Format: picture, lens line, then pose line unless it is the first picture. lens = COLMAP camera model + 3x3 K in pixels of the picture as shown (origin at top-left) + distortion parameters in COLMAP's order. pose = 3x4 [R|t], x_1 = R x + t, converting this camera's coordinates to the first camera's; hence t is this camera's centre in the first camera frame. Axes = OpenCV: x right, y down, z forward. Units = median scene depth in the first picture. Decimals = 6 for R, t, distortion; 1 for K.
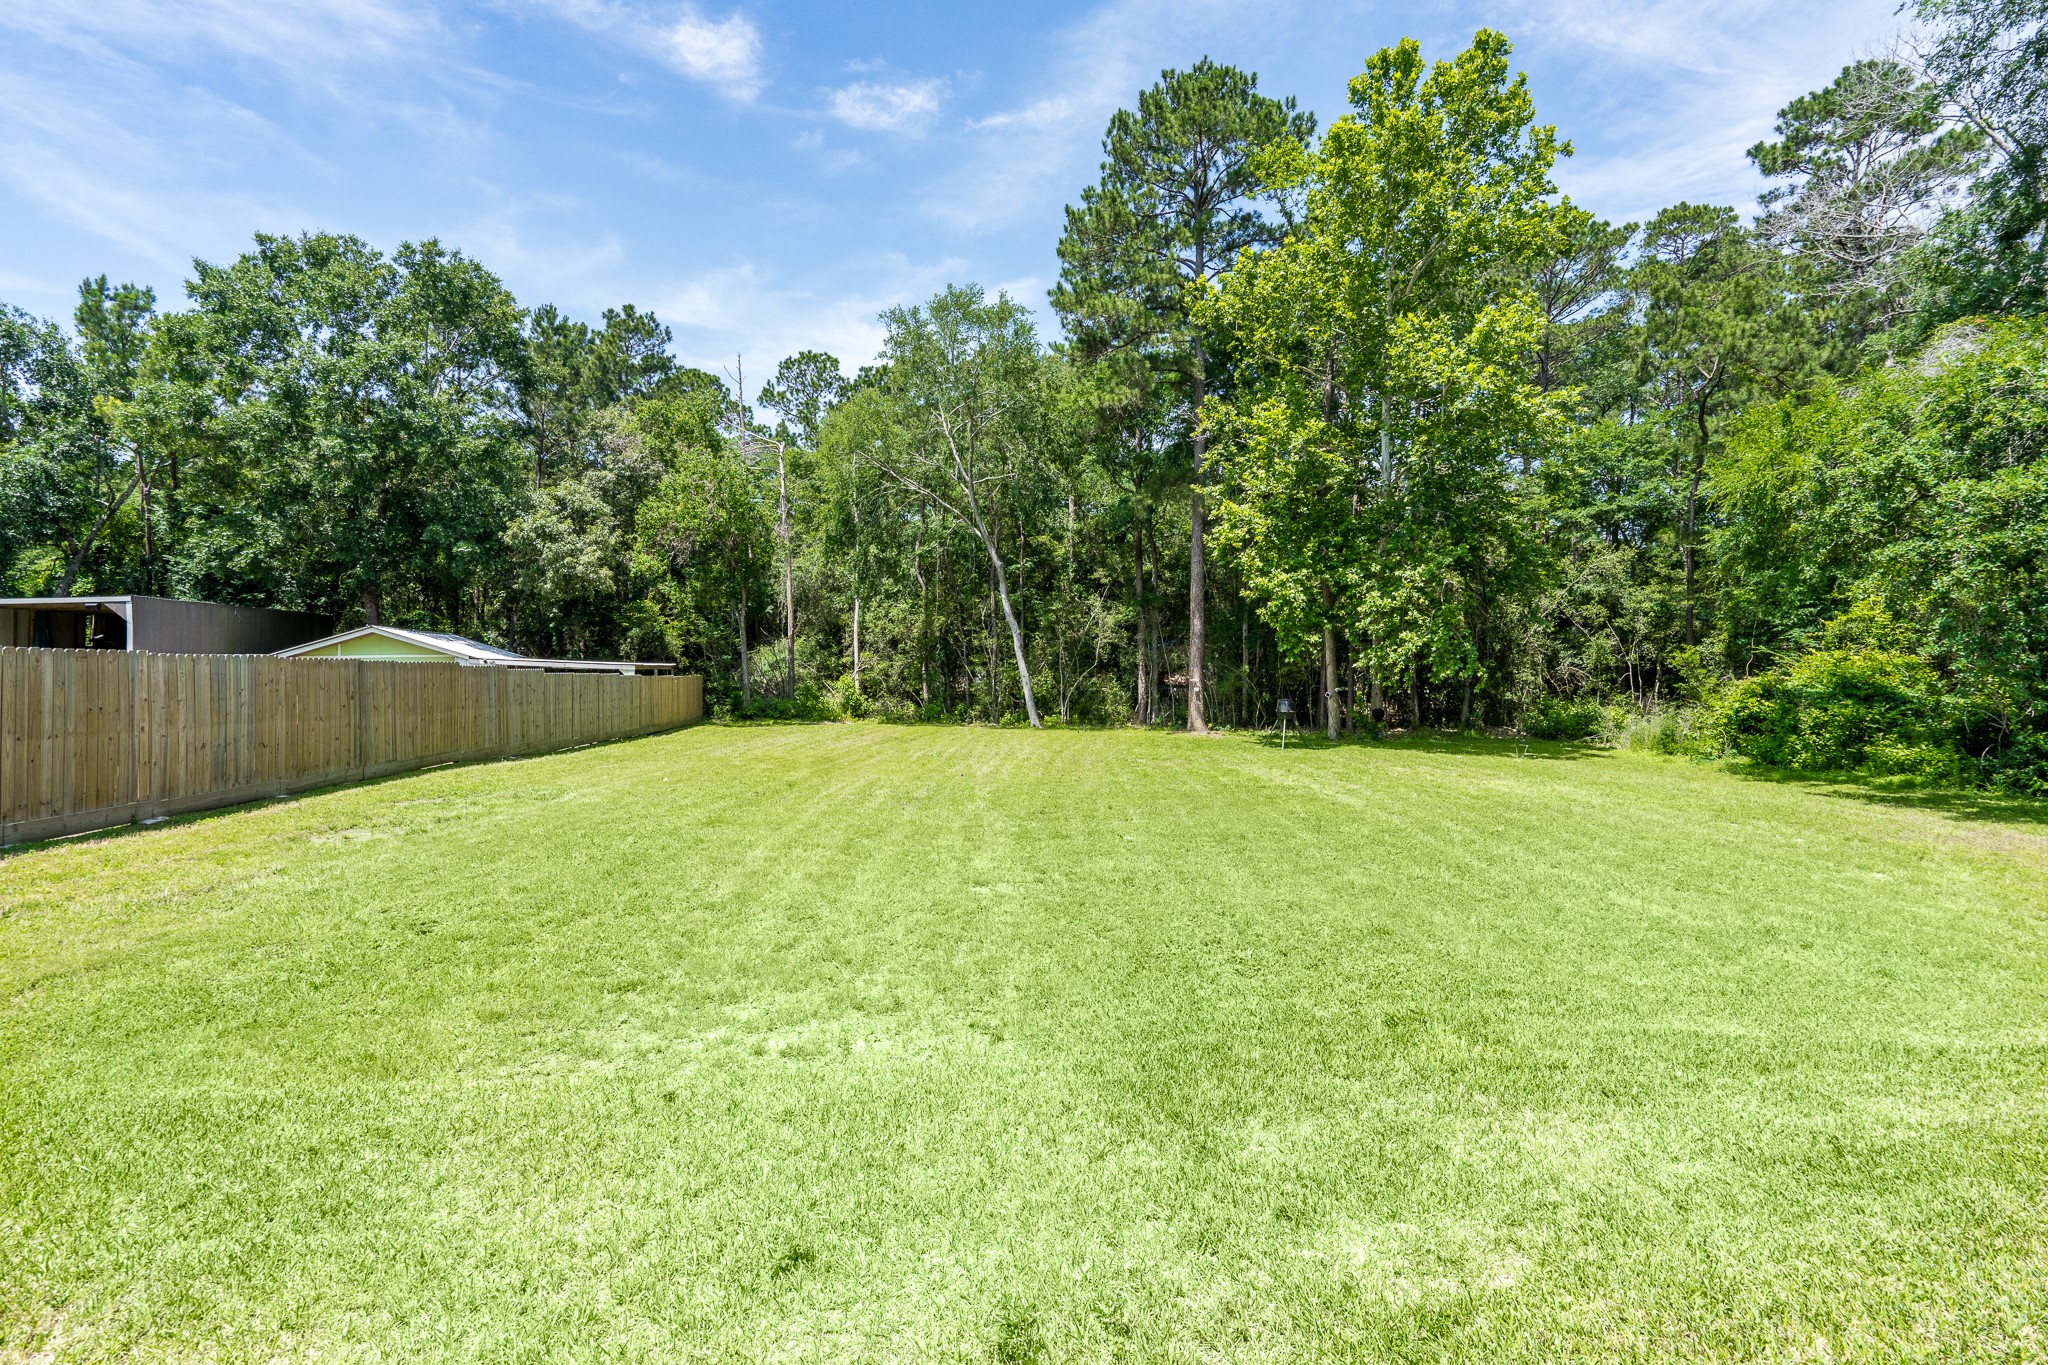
lens RADIAL K [[955.8, 0, 1025.1], [0, 955.8, 657.3], [0, 0, 1]] dist [-0.000625, 0.006594]
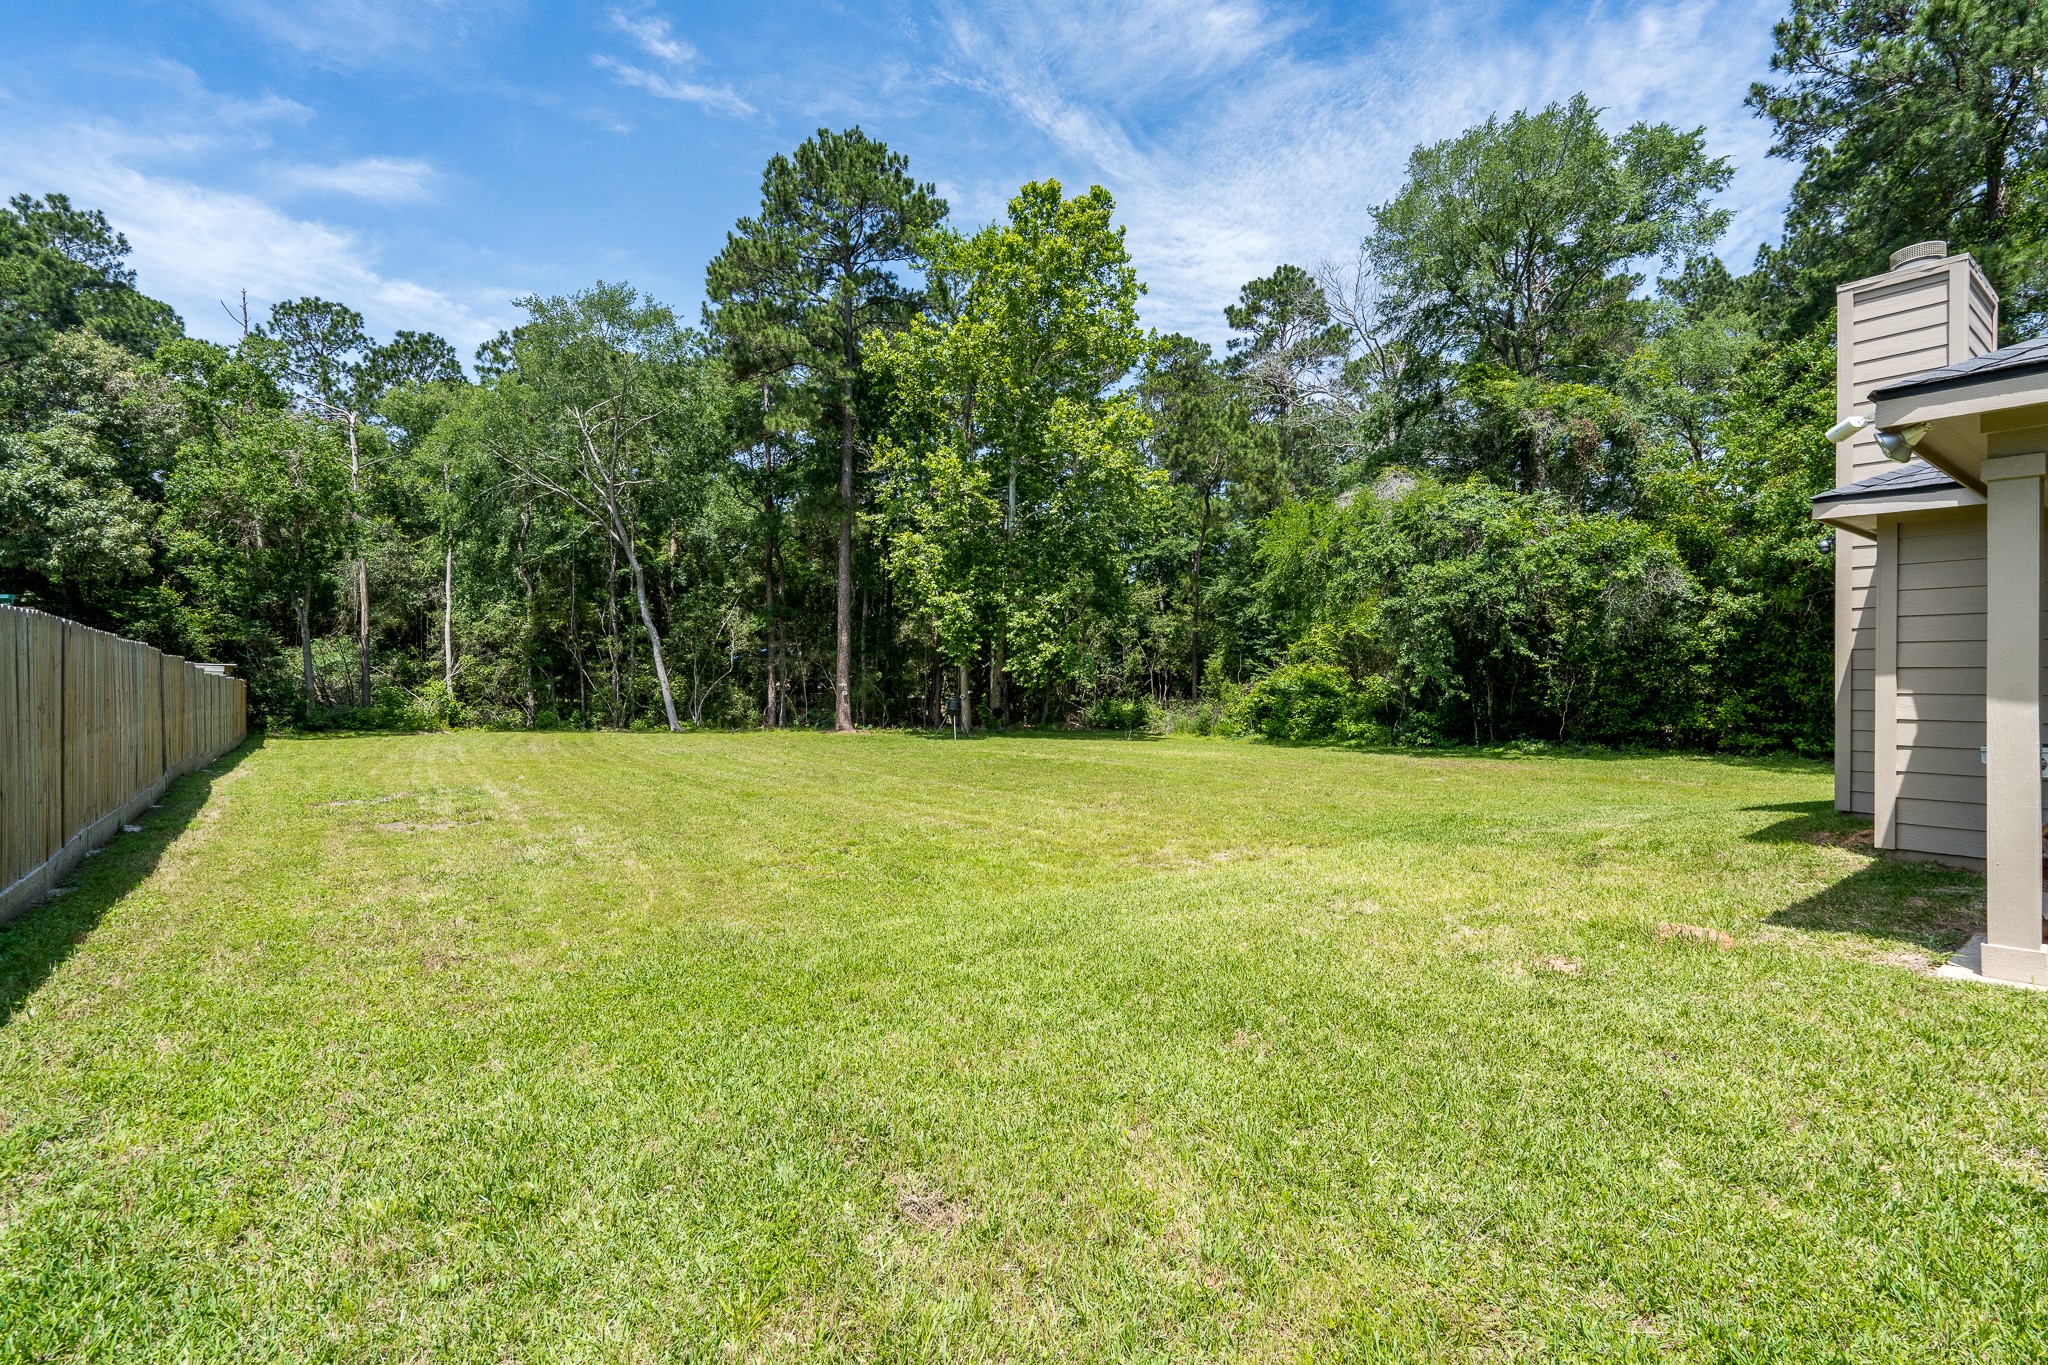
lens RADIAL K [[960.5, 0, 972.6], [0, 960.5, 682.7], [0, 0, 1]] dist [-0.001555, 0.021223]
pose [[0.875242, 0.002791, 0.483678, -0.228553], [-0.009119, 0.999901, 0.010732, 0.007677], [-0.483600, -0.013804, 0.875180, -0.056148]]
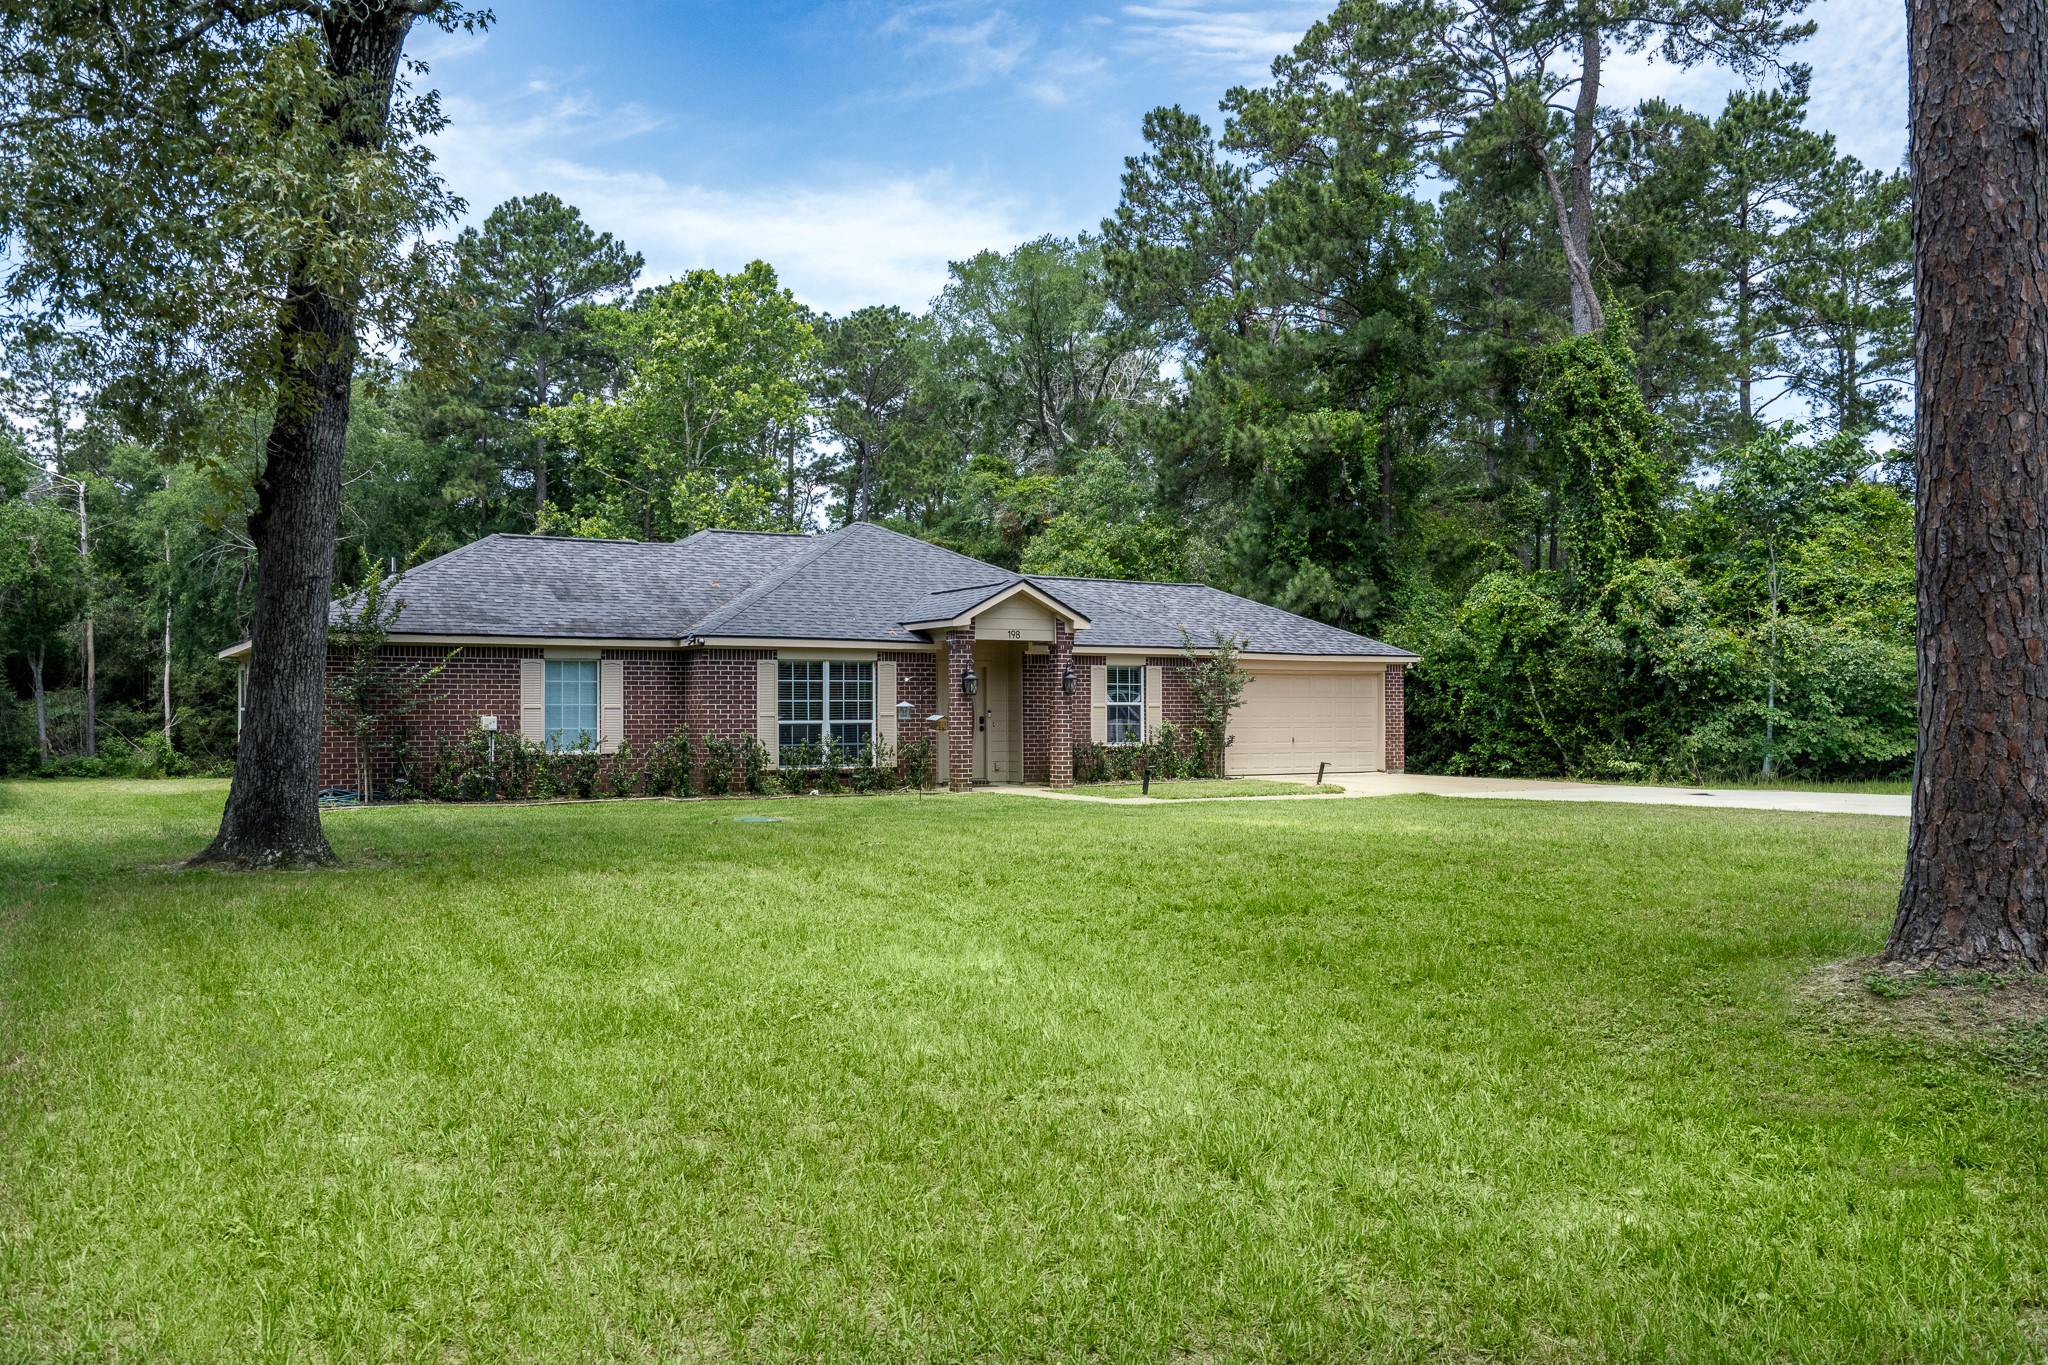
lens RADIAL K [[1685.6, 0, 1024.0], [0, 1685.6, 682.5], [0, 0, 1]] dist [-0.039617, -0.002502]
pose [[0.898737, 0.007240, 0.438429, -0.172875], [0.001869, 0.999791, -0.020342, 0.006456], [-0.438485, 0.019102, 0.898536, -1.062794]]
